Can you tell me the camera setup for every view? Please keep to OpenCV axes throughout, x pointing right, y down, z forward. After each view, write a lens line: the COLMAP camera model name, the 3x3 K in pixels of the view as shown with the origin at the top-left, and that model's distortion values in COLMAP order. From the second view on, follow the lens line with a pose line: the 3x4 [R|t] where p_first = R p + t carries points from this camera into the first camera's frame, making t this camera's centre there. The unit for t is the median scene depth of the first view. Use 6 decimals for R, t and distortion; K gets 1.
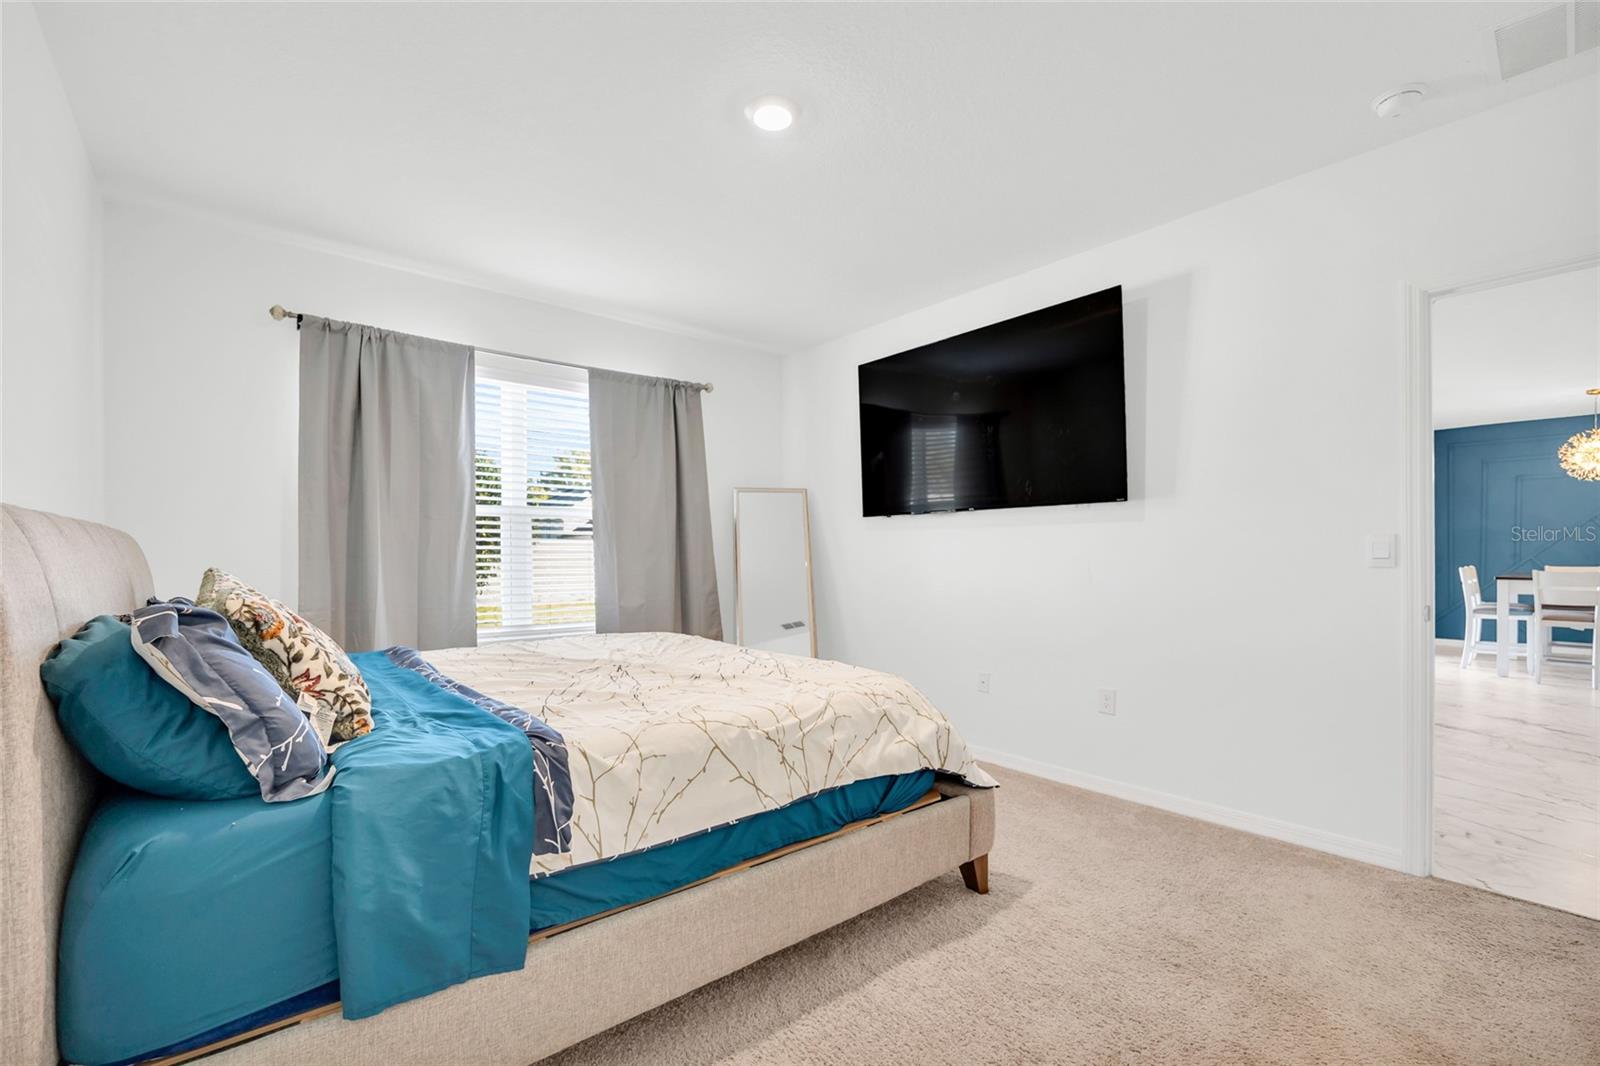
lens RADIAL K [[686.1, 0, 823.2], [0, 686.1, 557.4], [0, 0, 1]] dist [-0.004067, -0.000321]
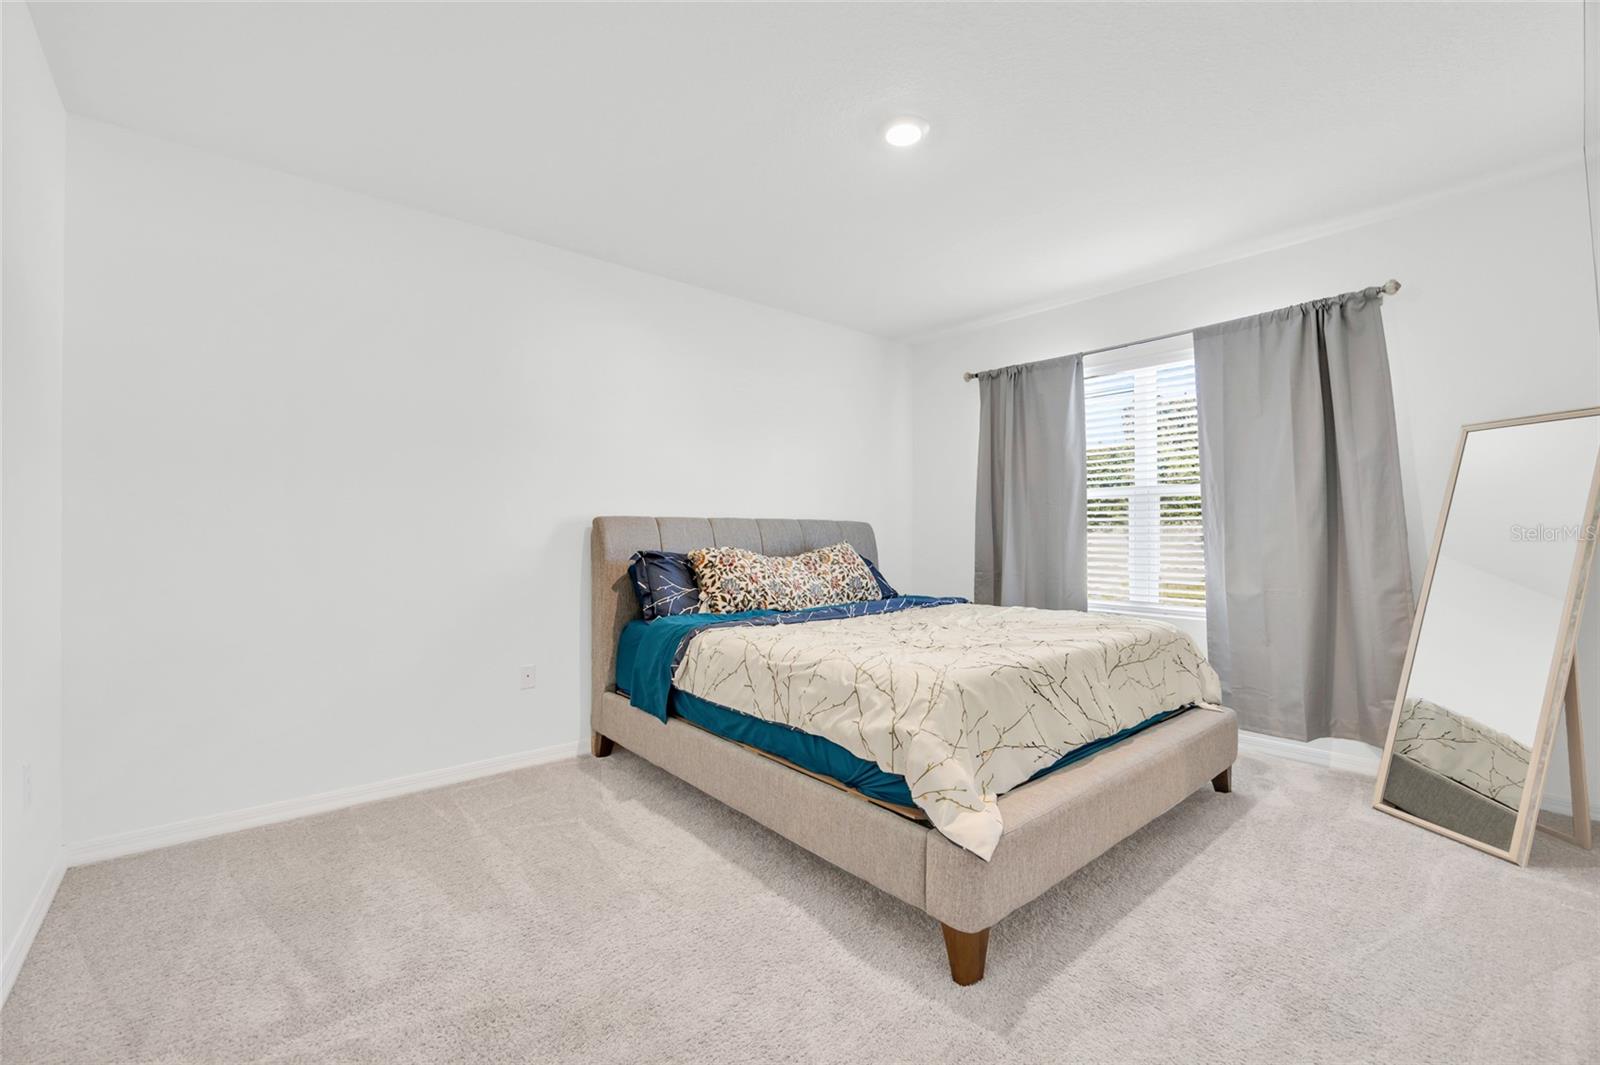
lens RADIAL K [[686.1, 0, 801.4], [0, 686.1, 532.2], [0, 0, 1]] dist [-0.004067, -0.000321]
pose [[-0.007857, 0.001528, -0.999968, 0.650808], [-0.005333, 0.999985, 0.001570, -0.005387], [0.999955, 0.005345, -0.007848, 0.542877]]
